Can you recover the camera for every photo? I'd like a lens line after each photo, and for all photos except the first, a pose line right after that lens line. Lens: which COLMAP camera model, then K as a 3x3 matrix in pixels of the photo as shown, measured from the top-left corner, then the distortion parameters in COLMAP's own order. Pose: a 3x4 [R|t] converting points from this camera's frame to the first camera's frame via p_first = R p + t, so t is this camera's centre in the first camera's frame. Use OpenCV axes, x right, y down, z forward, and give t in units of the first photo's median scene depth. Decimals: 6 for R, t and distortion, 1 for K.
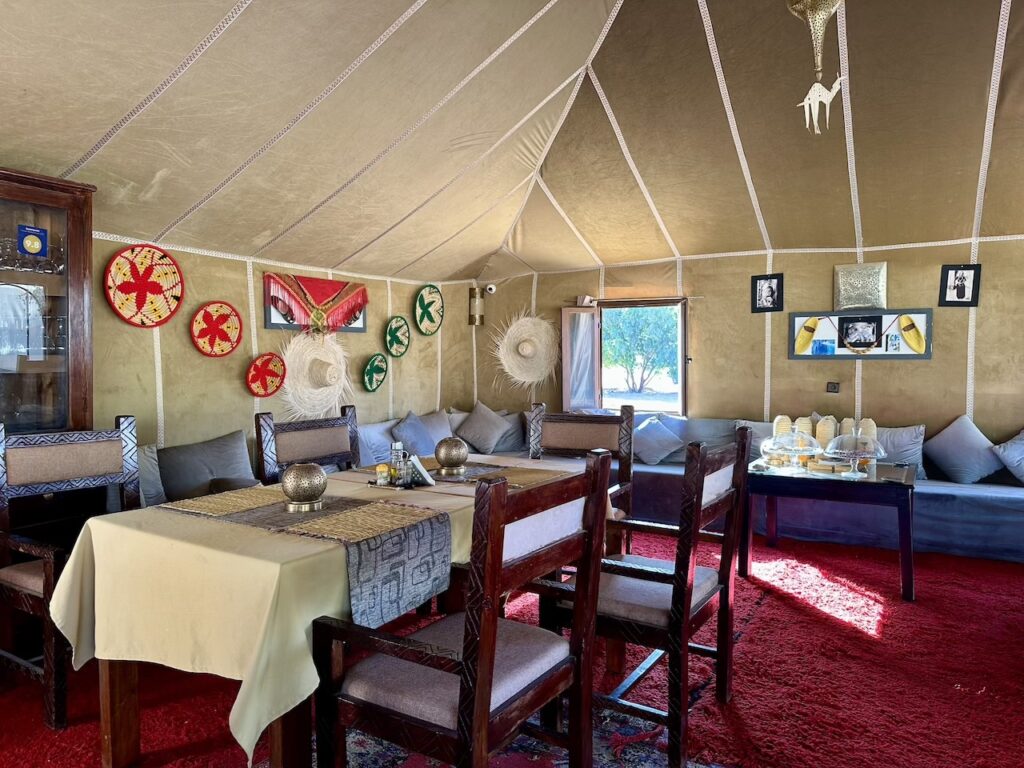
lens RADIAL K [[714.0, 0, 511.9], [0, 714.0, 382.5], [0, 0, 1]] dist [-0.003216, -0.000296]
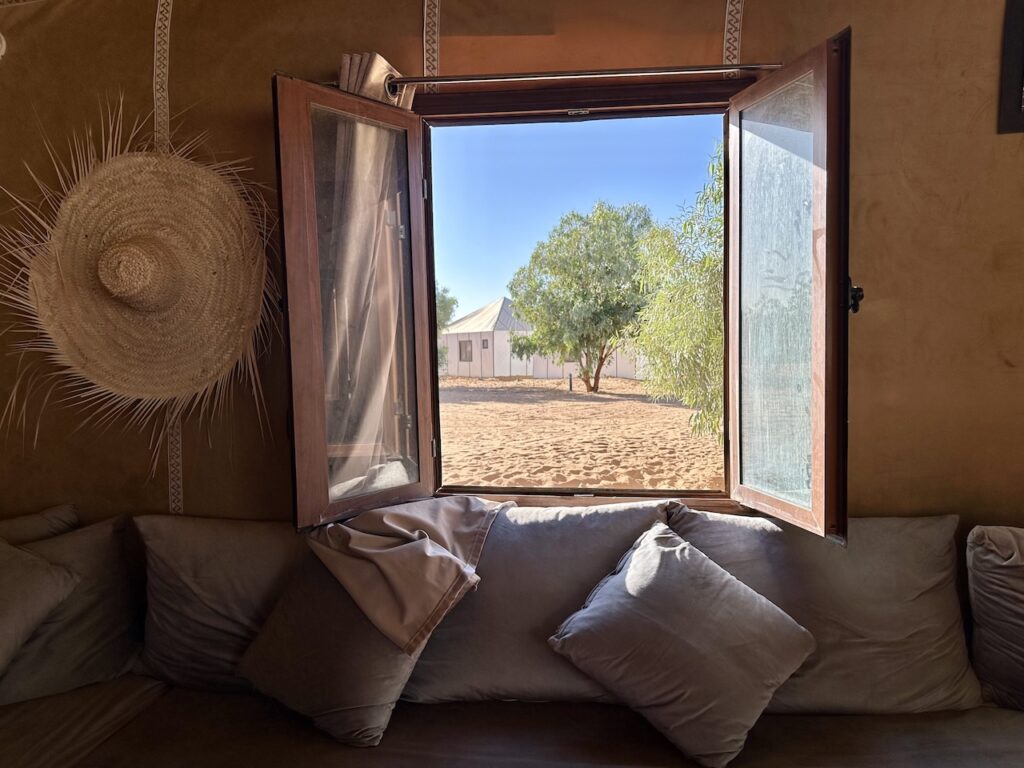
lens RADIAL K [[714.0, 0, 512.6], [0, 714.0, 382.2], [0, 0, 1]] dist [-0.003216, -0.000296]
pose [[0.921135, -0.034045, 0.387752, 0.044641], [0.025160, 0.999292, 0.027970, -0.011688], [-0.388430, -0.016008, 0.921339, 0.712219]]
